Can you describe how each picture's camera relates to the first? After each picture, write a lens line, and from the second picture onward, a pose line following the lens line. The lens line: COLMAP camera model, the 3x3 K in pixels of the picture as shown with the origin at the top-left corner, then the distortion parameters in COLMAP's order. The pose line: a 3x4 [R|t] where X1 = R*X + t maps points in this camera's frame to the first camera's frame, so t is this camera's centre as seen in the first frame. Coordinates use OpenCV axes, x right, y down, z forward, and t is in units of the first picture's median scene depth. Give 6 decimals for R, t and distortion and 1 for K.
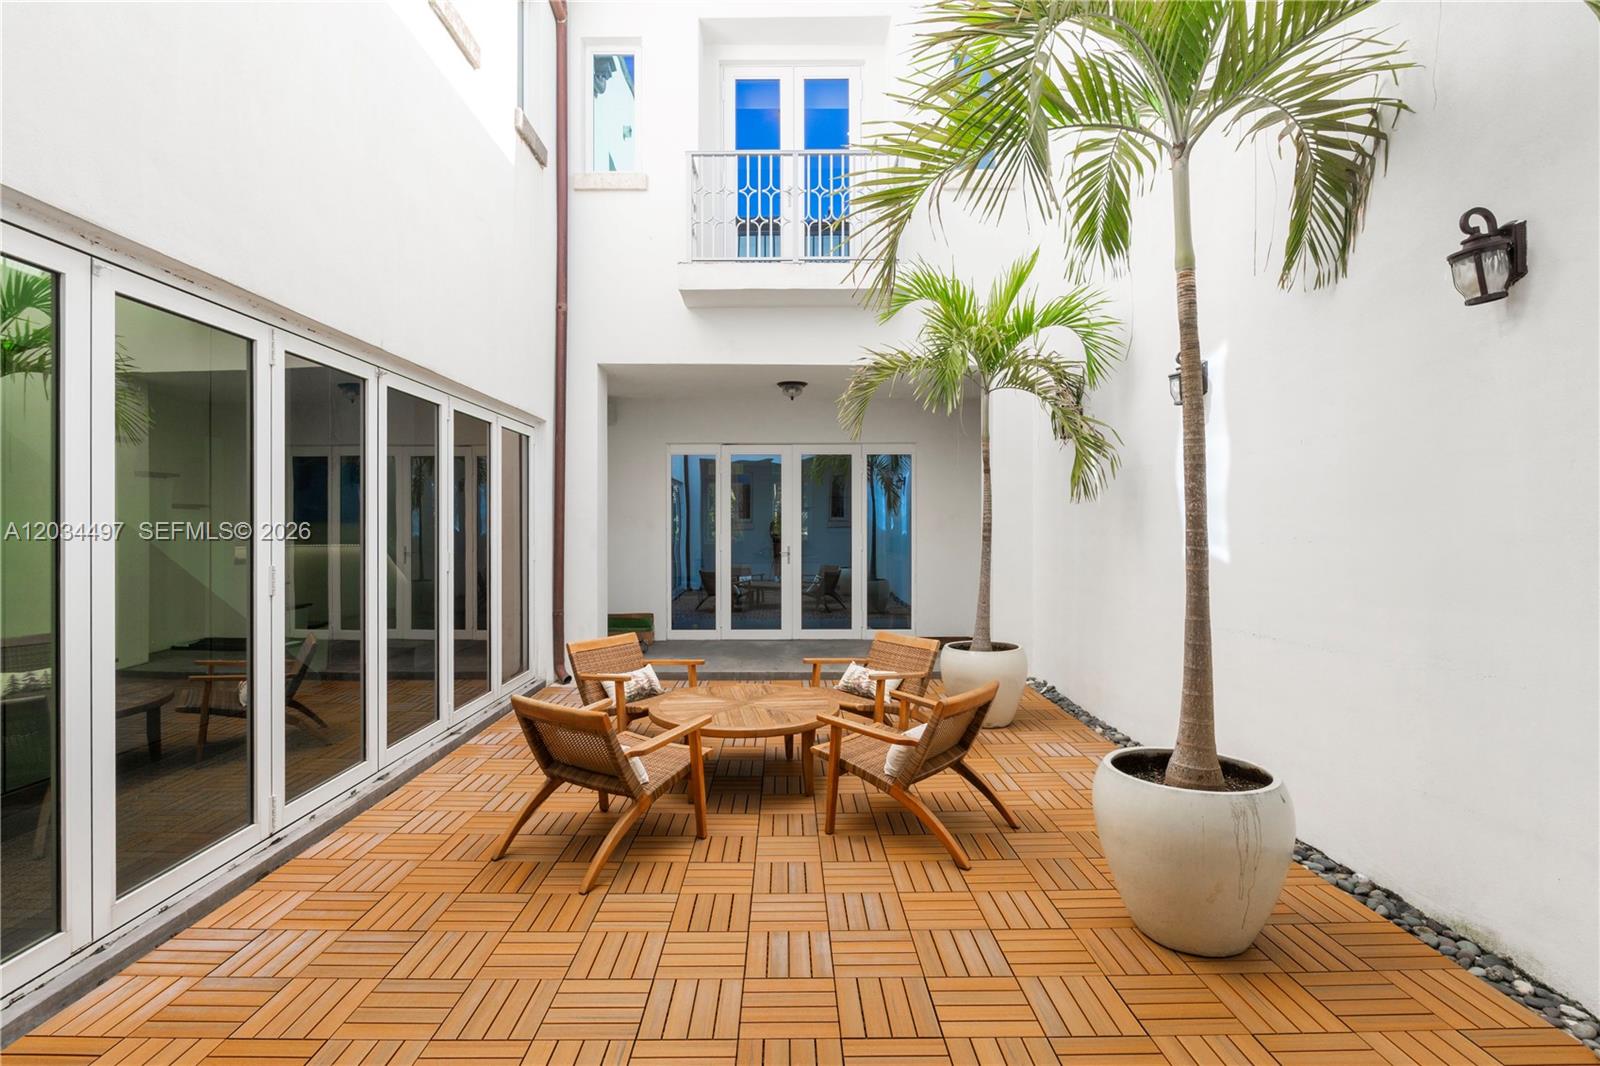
lens RADIAL K [[752.3, 0, 782.0], [0, 752.3, 523.5], [0, 0, 1]] dist [-0.000633, 0.000880]
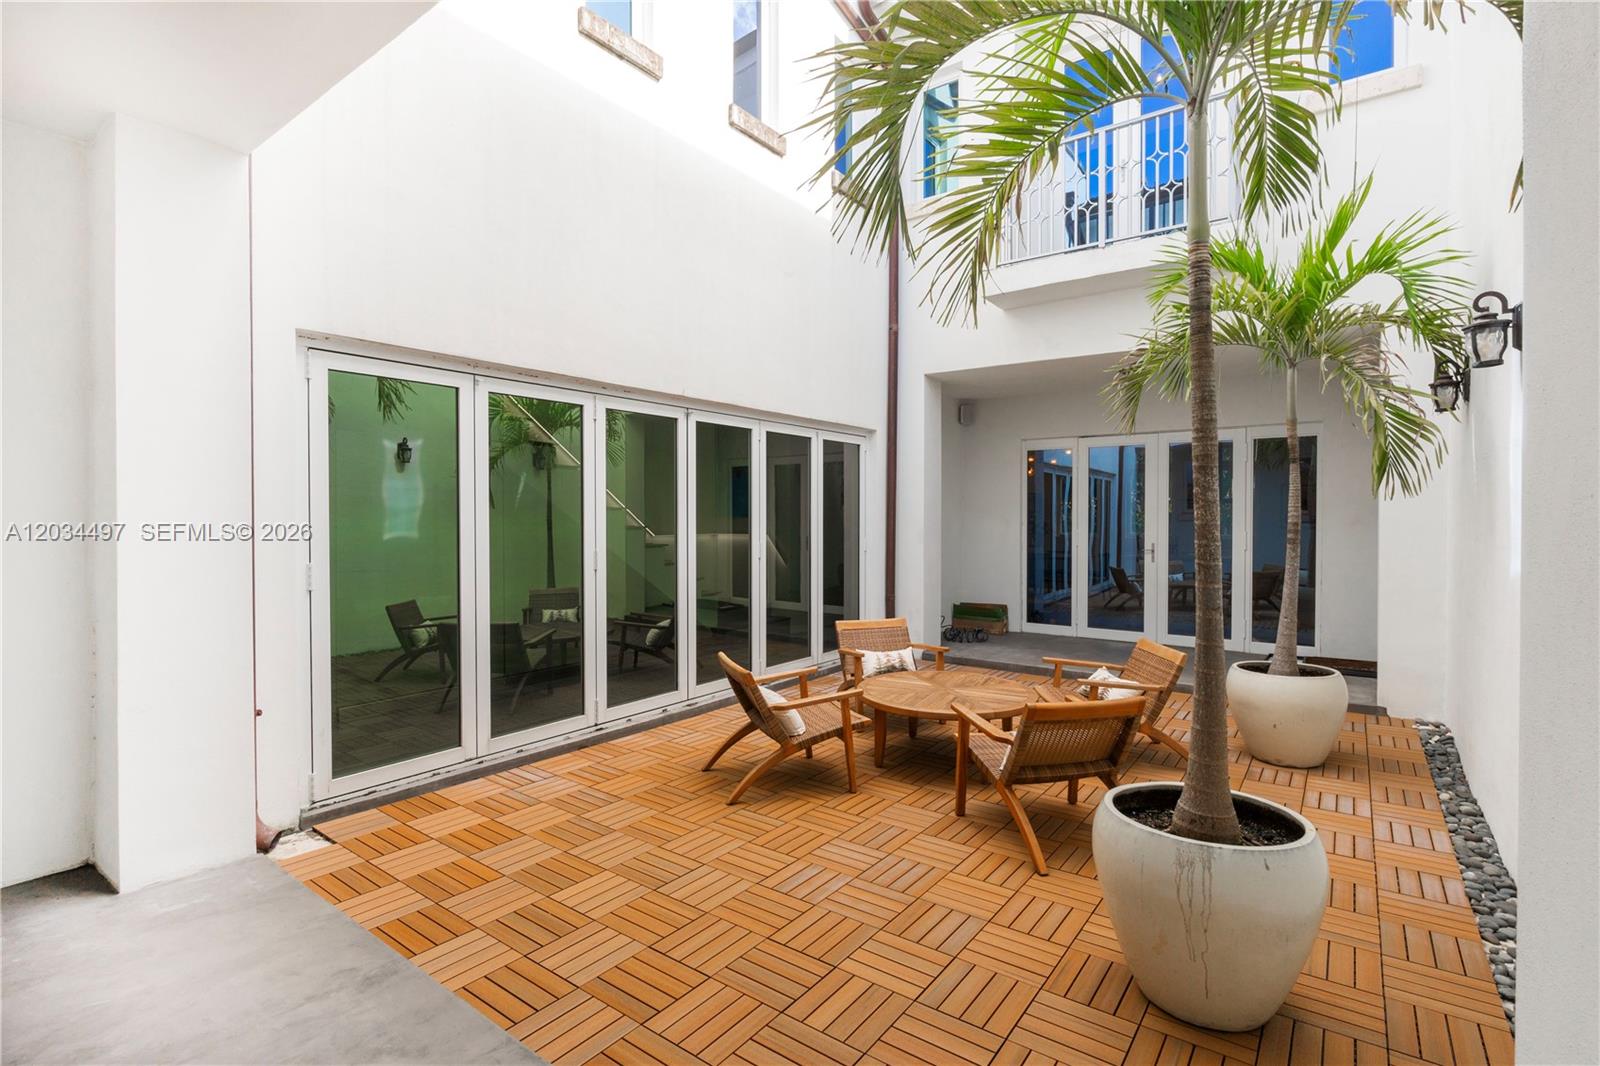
lens RADIAL K [[742.6, 0, 806.3], [0, 742.6, 526.5], [0, 0, 1]] dist [-0.003875, 0.000106]
pose [[0.808564, 0.010295, -0.588318, 0.433298], [-0.000007, 0.999847, 0.017487, -0.014670], [0.588408, -0.014135, 0.808441, 0.021449]]
